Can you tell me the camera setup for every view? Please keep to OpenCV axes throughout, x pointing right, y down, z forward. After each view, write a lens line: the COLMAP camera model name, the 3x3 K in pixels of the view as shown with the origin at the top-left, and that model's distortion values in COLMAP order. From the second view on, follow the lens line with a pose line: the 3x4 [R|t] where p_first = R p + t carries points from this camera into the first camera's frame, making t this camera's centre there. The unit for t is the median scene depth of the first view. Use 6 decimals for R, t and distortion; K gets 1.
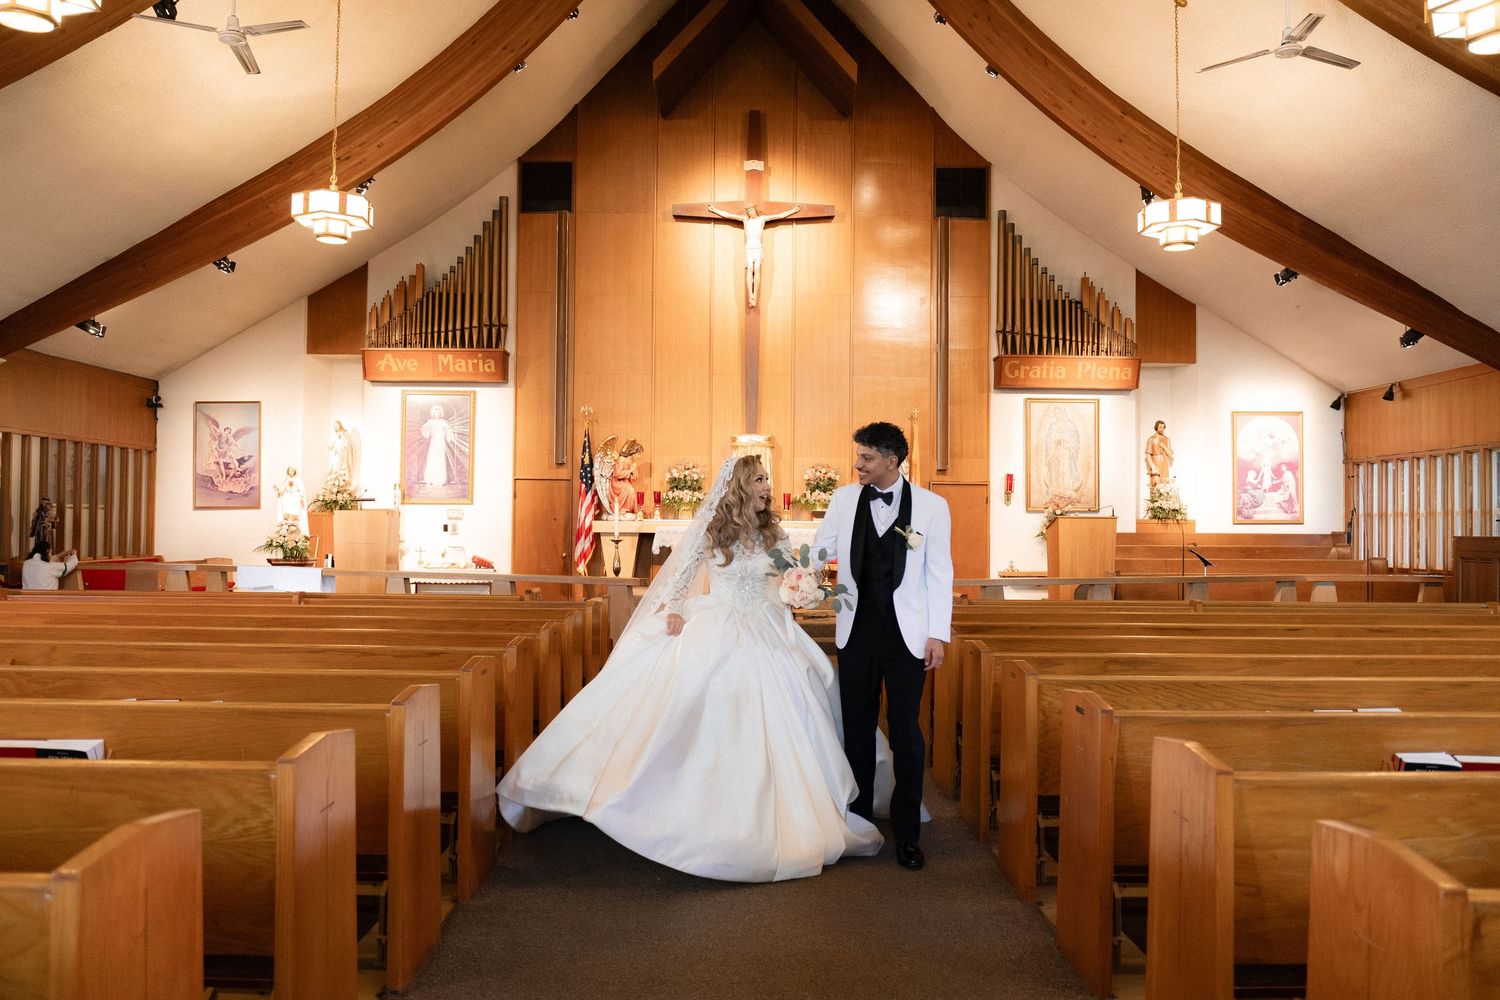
lens RADIAL K [[1214.0, 0, 760.6], [0, 1214.0, 489.1], [0, 0, 1]] dist [-0.049018, 0.000261]
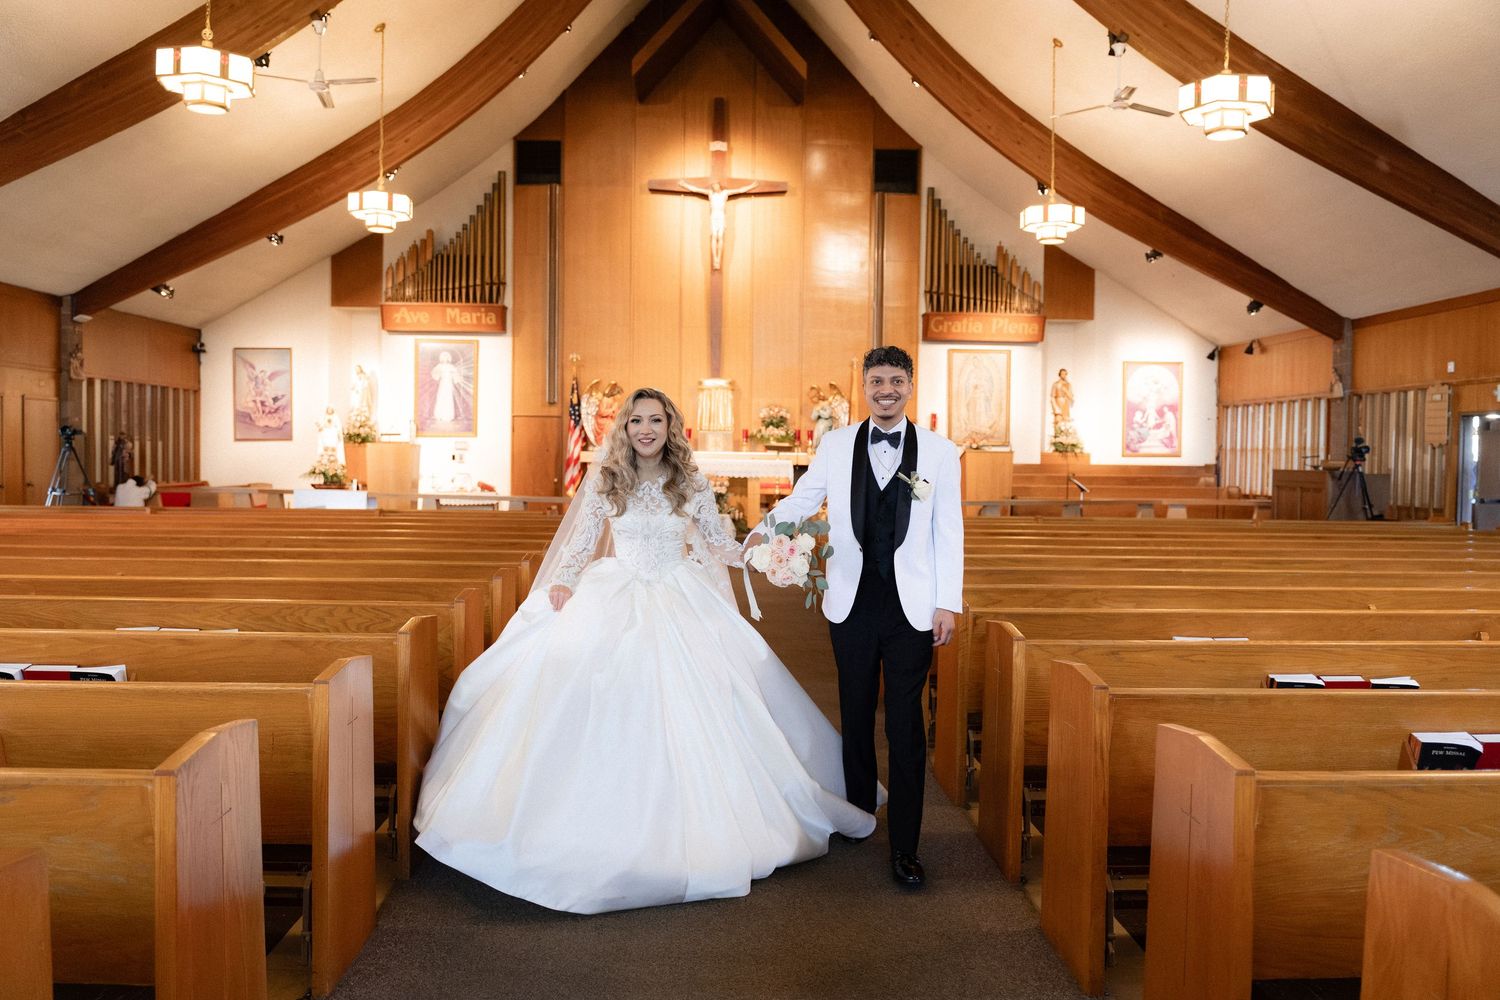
lens RADIAL K [[1201.9, 0, 753.6], [0, 1201.9, 485.2], [0, 0, 1]] dist [-0.035045, 0.008271]
pose [[0.999714, 0.003042, 0.023735, 0.002041], [-0.004416, 0.998303, 0.058066, -0.009754], [-0.023518, -0.058155, 0.998031, -0.168669]]
